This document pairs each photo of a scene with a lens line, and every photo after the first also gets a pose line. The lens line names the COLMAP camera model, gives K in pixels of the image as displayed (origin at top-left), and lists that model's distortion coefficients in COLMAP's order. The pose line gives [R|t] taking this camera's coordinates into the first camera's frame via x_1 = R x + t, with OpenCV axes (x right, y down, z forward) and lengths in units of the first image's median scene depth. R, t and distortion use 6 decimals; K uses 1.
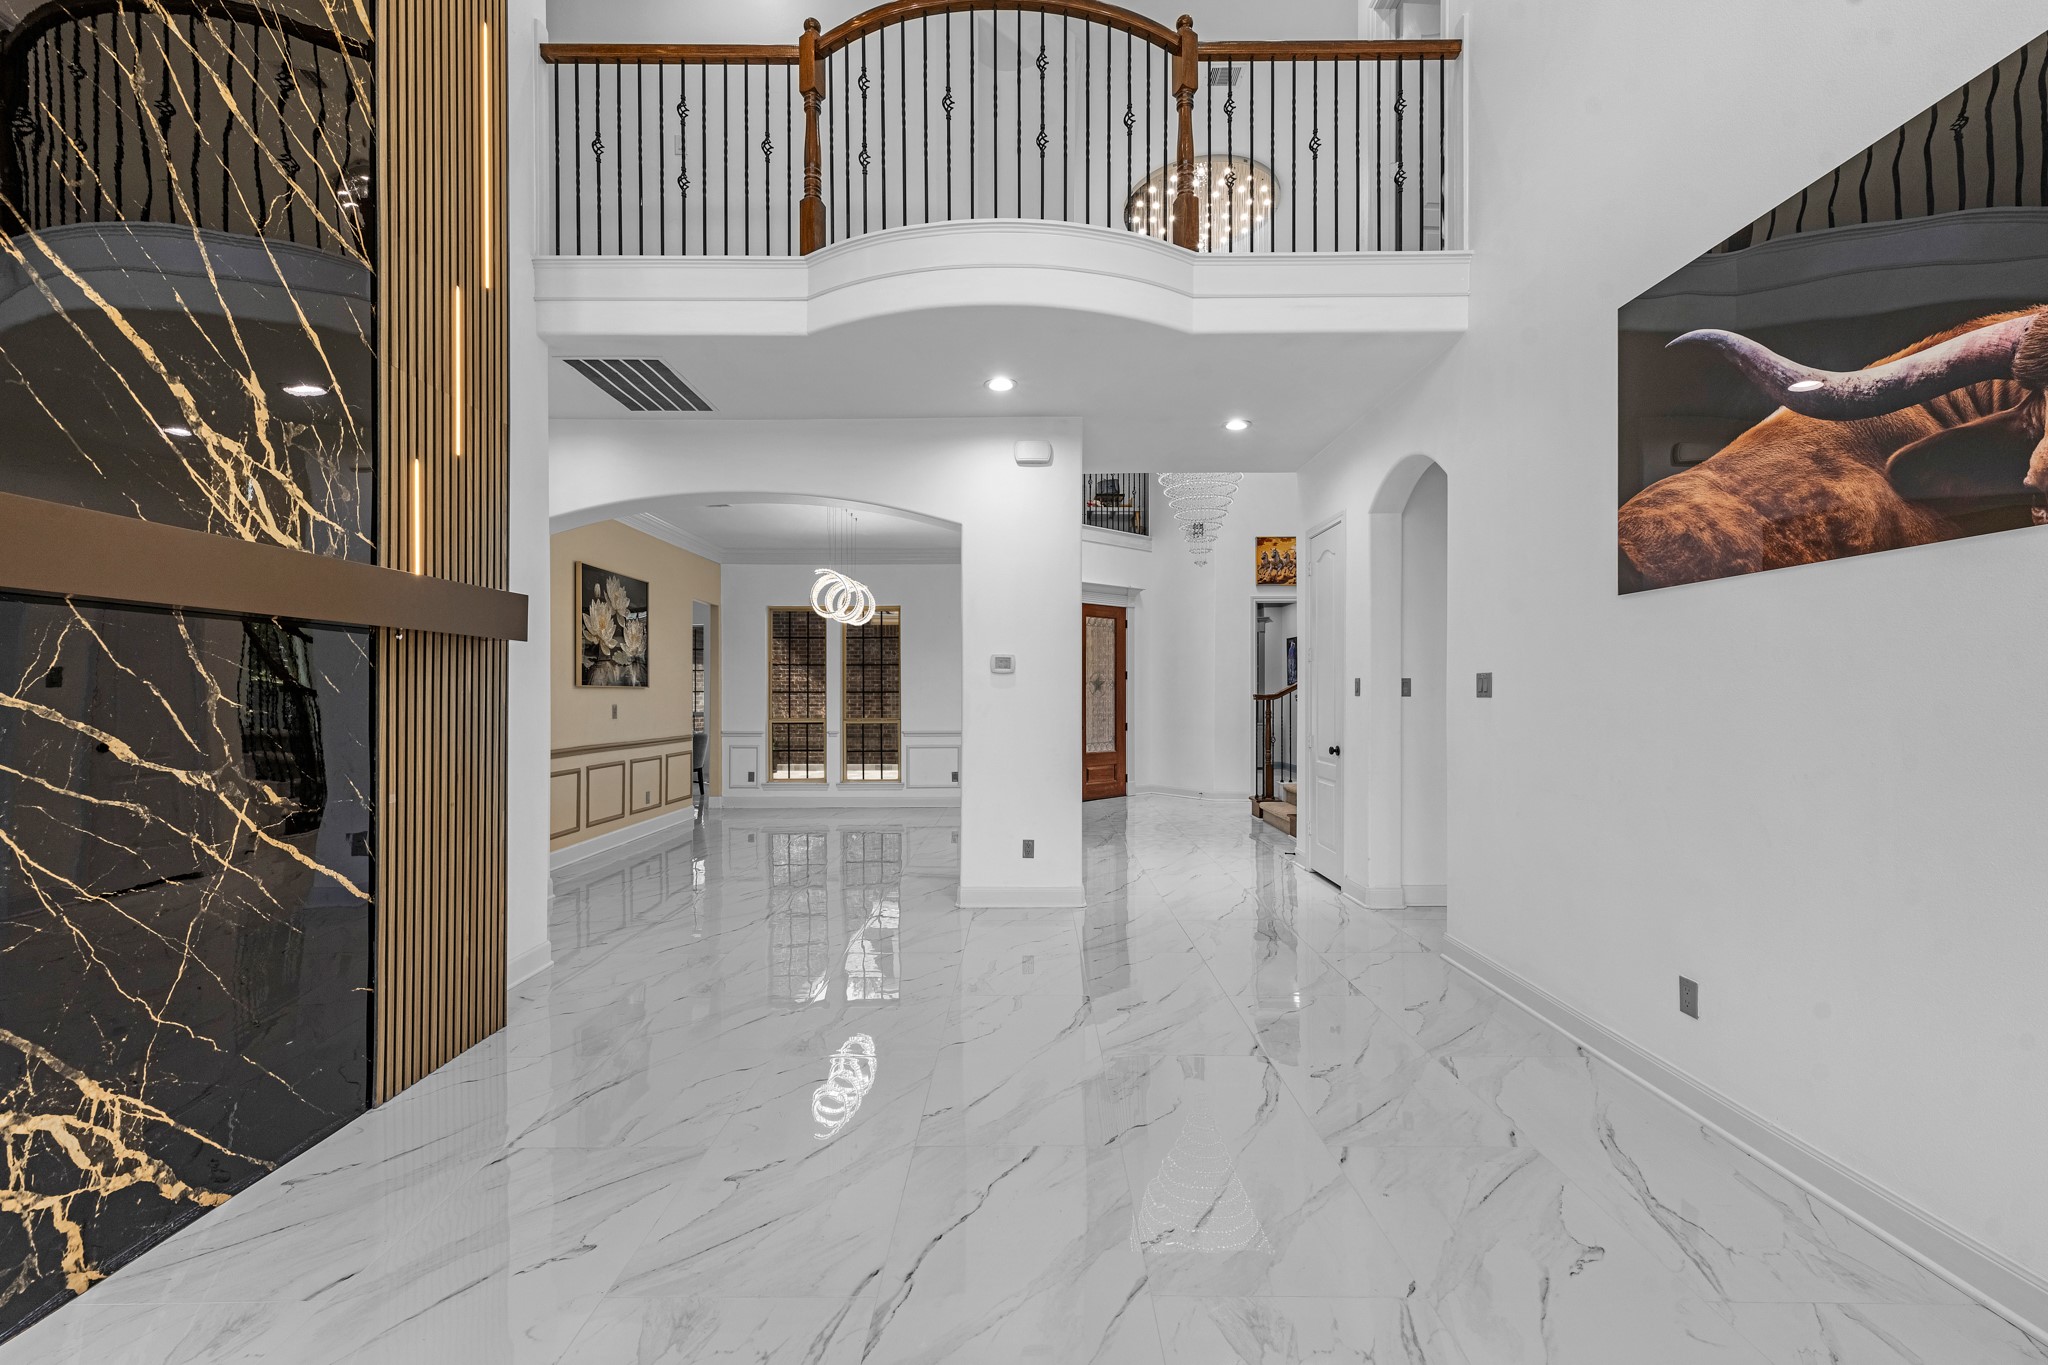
lens RADIAL K [[839.7, 0, 1023.0], [0, 839.7, 693.1], [0, 0, 1]] dist [0.001250, 0.001051]
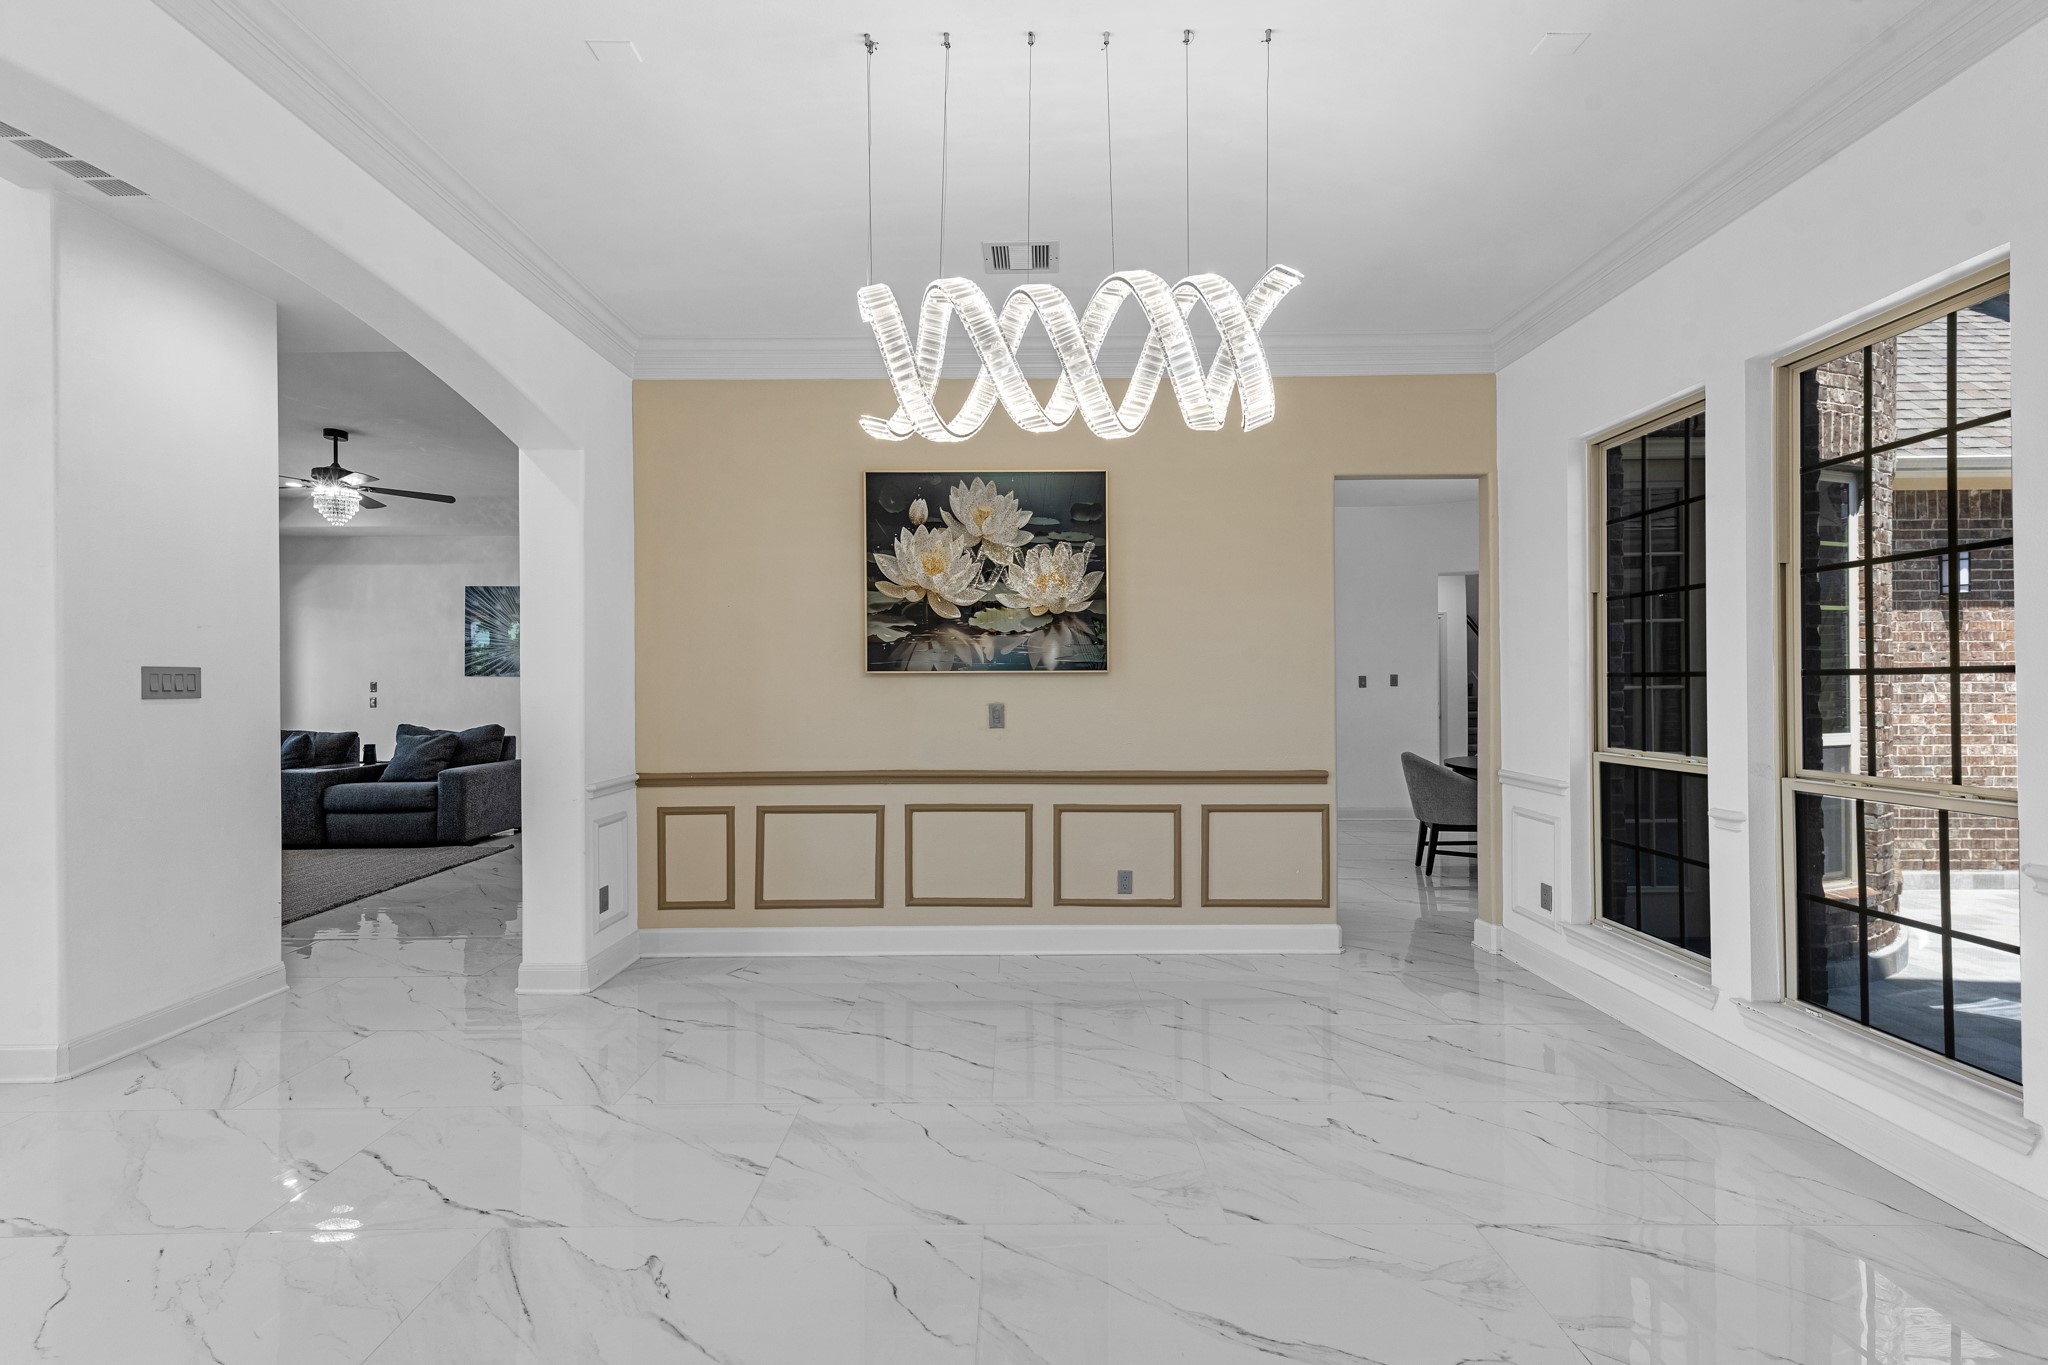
lens RADIAL K [[839.7, 0, 1021.7], [0, 839.7, 677.1], [0, 0, 1]] dist [0.001250, 0.001051]
pose [[-0.001404, -0.001292, -0.999998, 0.083436], [0.008615, 0.999962, -0.001304, -0.003108], [0.999962, -0.008616, -0.001393, 1.027656]]
